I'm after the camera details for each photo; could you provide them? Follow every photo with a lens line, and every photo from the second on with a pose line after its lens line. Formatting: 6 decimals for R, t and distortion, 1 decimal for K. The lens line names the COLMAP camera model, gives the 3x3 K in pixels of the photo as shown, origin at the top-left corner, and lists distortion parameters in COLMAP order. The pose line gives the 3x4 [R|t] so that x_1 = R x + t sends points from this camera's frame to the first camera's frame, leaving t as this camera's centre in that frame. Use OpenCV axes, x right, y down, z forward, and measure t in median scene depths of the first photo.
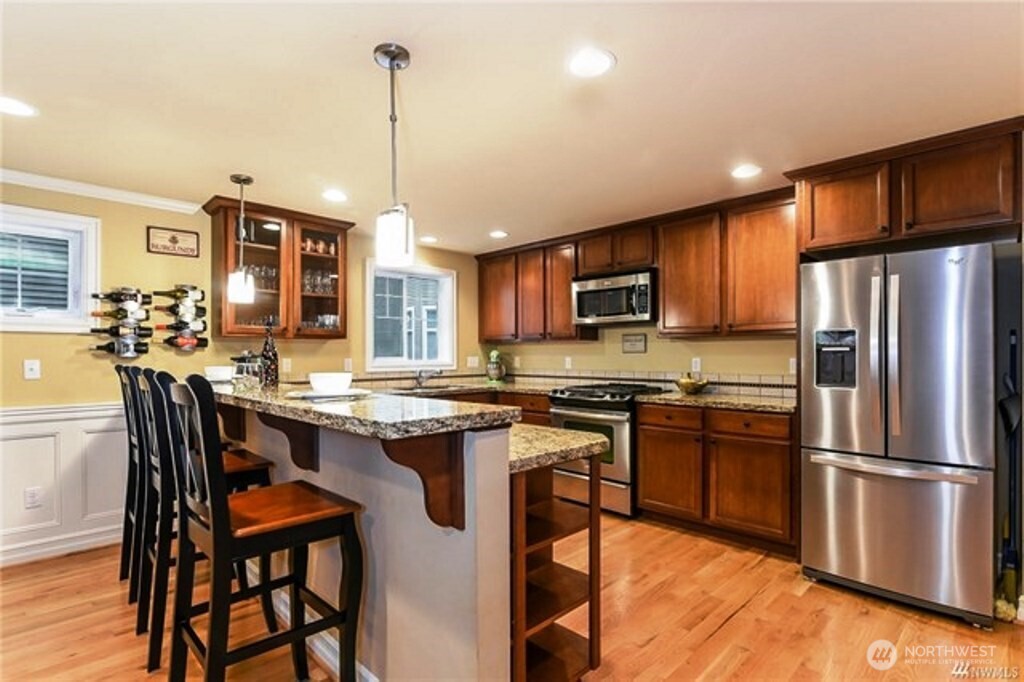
lens RADIAL K [[501.1, 0, 497.5], [0, 501.1, 358.5], [0, 0, 1]] dist [0.001837, 0.000527]
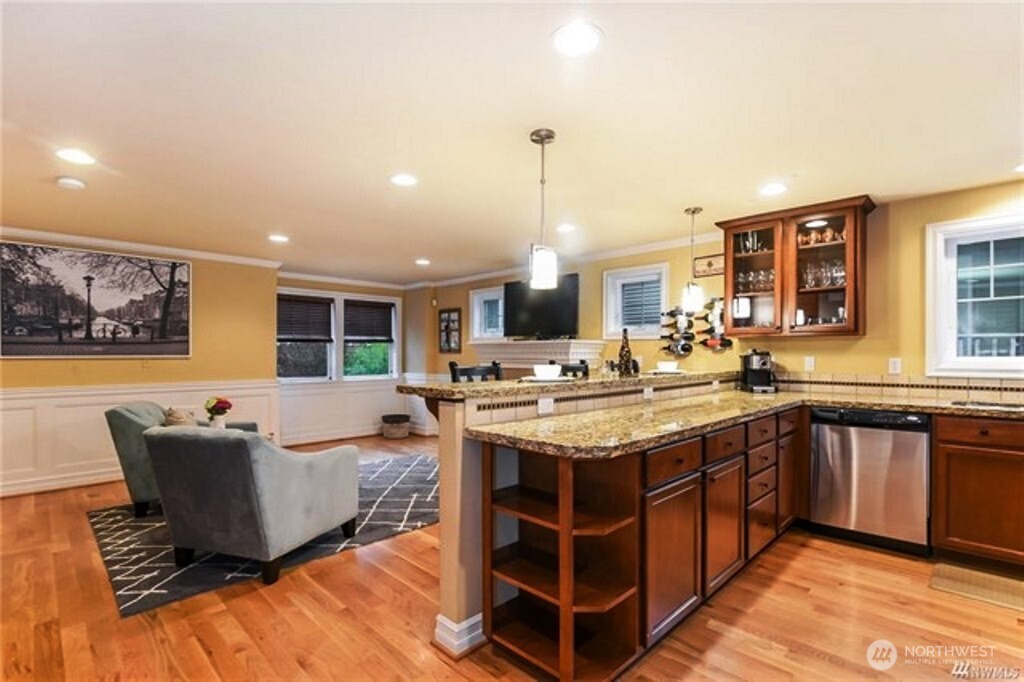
lens RADIAL K [[478.4, 0, 511.0], [0, 478.4, 354.1], [0, 0, 1]] dist [-0.004233, -0.000502]
pose [[0.023053, 0.002332, -0.999732, 0.588368], [-0.008641, 0.999960, 0.002134, -0.002688], [0.999697, 0.008589, 0.023072, 0.472508]]
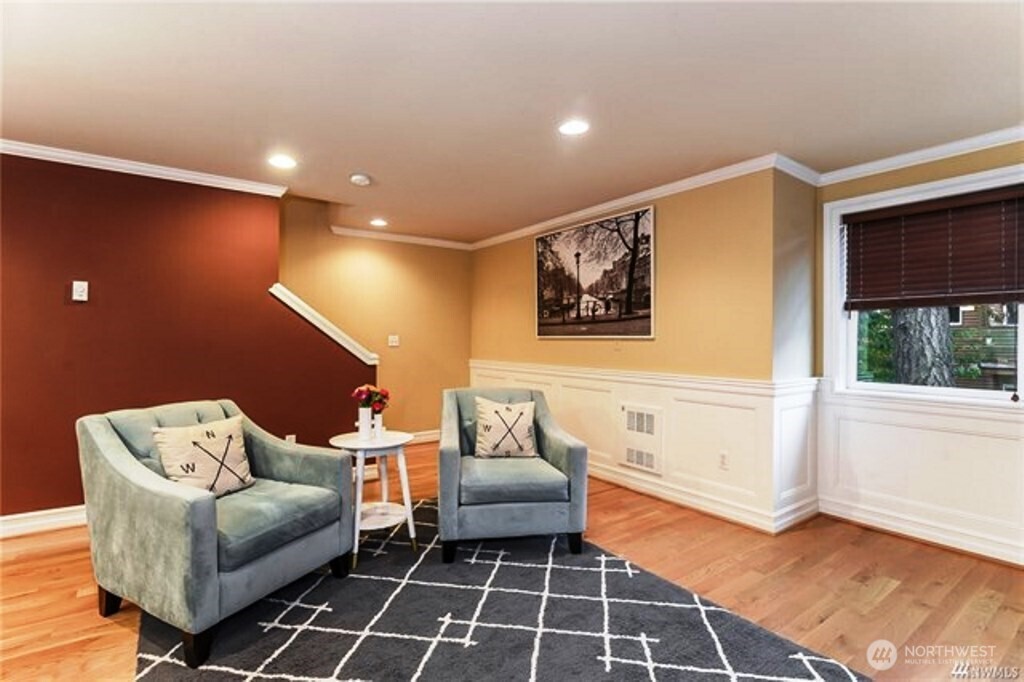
lens RADIAL K [[489.2, 0, 512.0], [0, 489.2, 341.0], [0, 0, 1]] dist [-0.004833, -0.000512]
pose [[-0.989120, -0.005458, 0.147010, -0.751133], [-0.003838, 0.999929, 0.011303, 0.014025], [-0.147062, 0.010616, -0.989070, 0.636736]]
